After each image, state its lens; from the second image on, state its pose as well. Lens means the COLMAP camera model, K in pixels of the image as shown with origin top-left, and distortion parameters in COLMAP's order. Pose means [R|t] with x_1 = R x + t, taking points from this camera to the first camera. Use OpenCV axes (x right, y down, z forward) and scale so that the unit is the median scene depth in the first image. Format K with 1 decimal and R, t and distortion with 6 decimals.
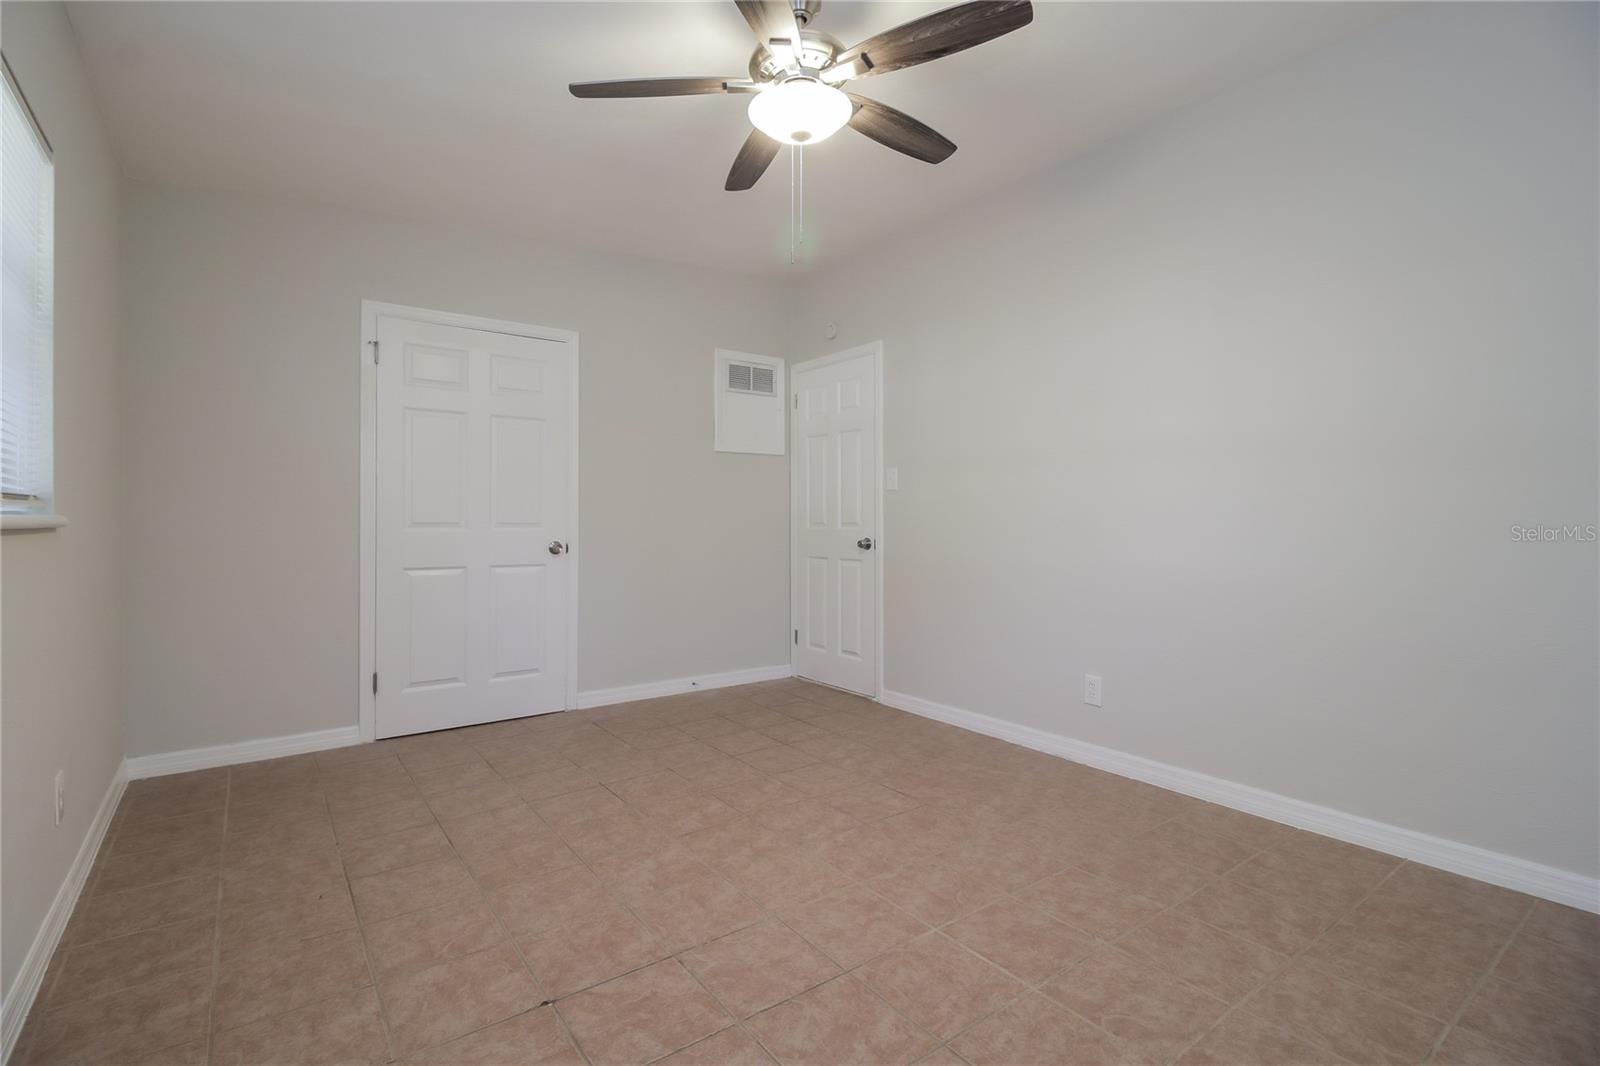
lens RADIAL K [[745.8, 0, 797.0], [0, 745.8, 522.9], [0, 0, 1]] dist [0.000173, -0.000594]
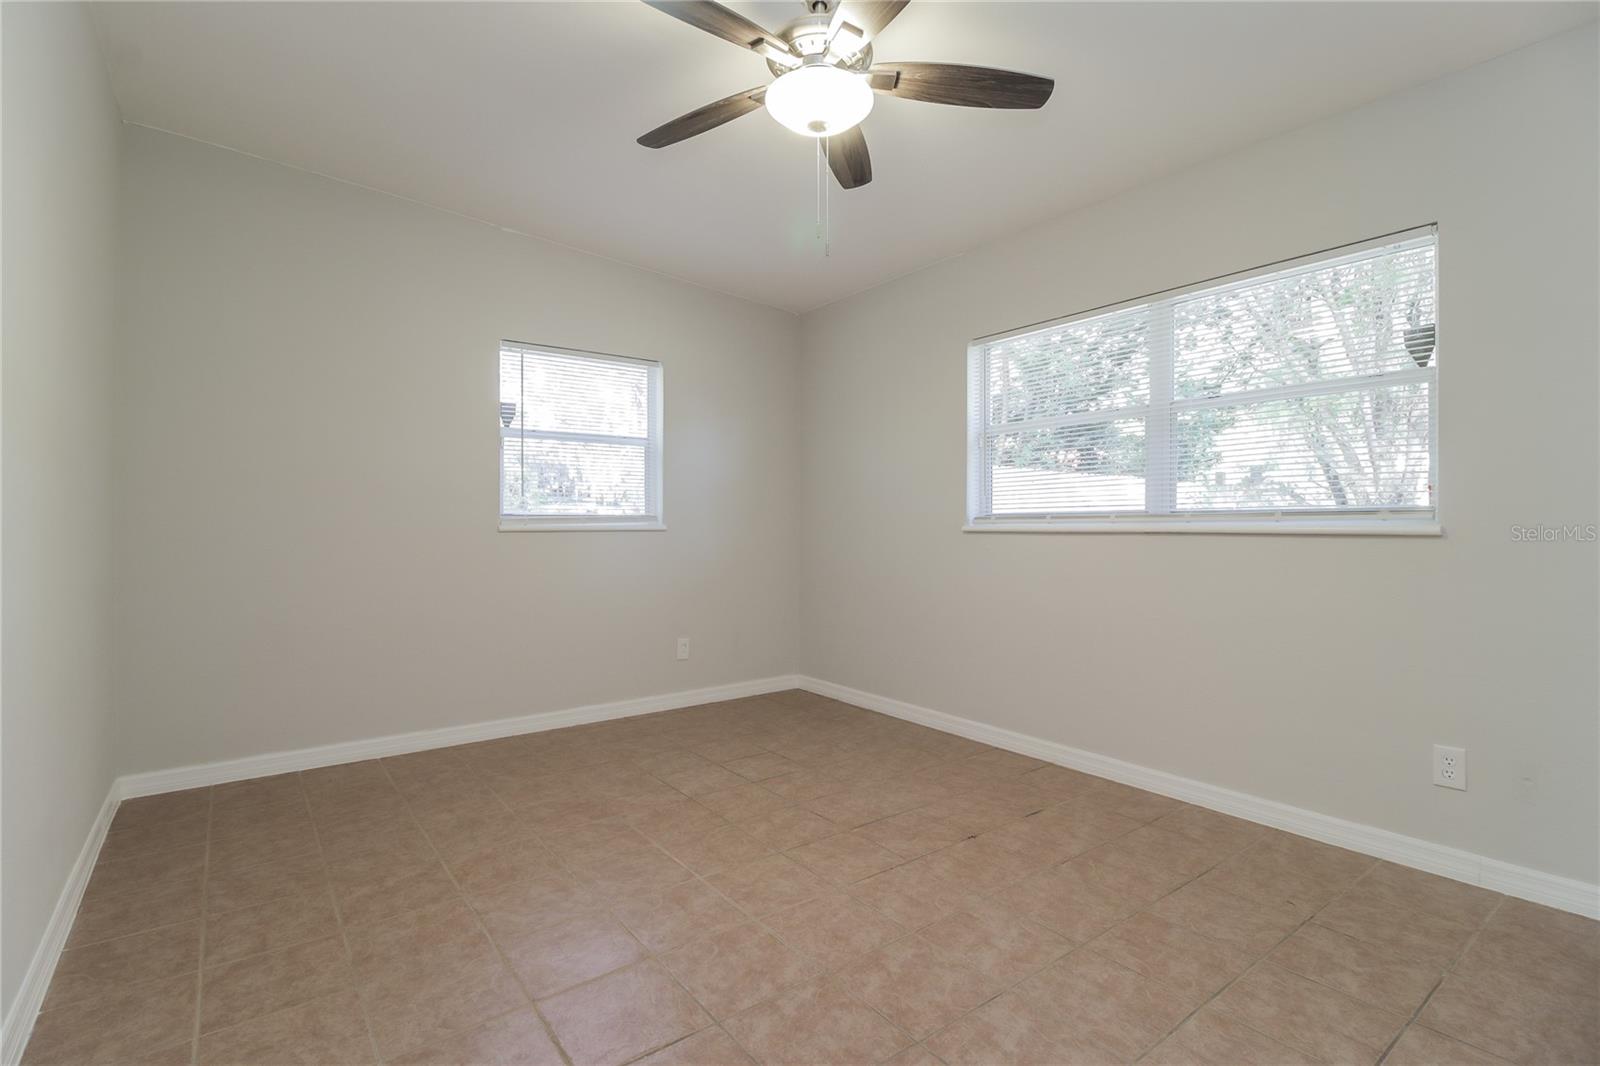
lens RADIAL K [[745.8, 0, 797.0], [0, 745.8, 522.9], [0, 0, 1]] dist [0.000173, -0.000594]
pose [[-0.999912, -0.003189, -0.012844, 0.046401], [-0.003201, 0.999994, 0.000934, -0.013014], [0.012841, 0.000975, -0.999917, 2.026784]]
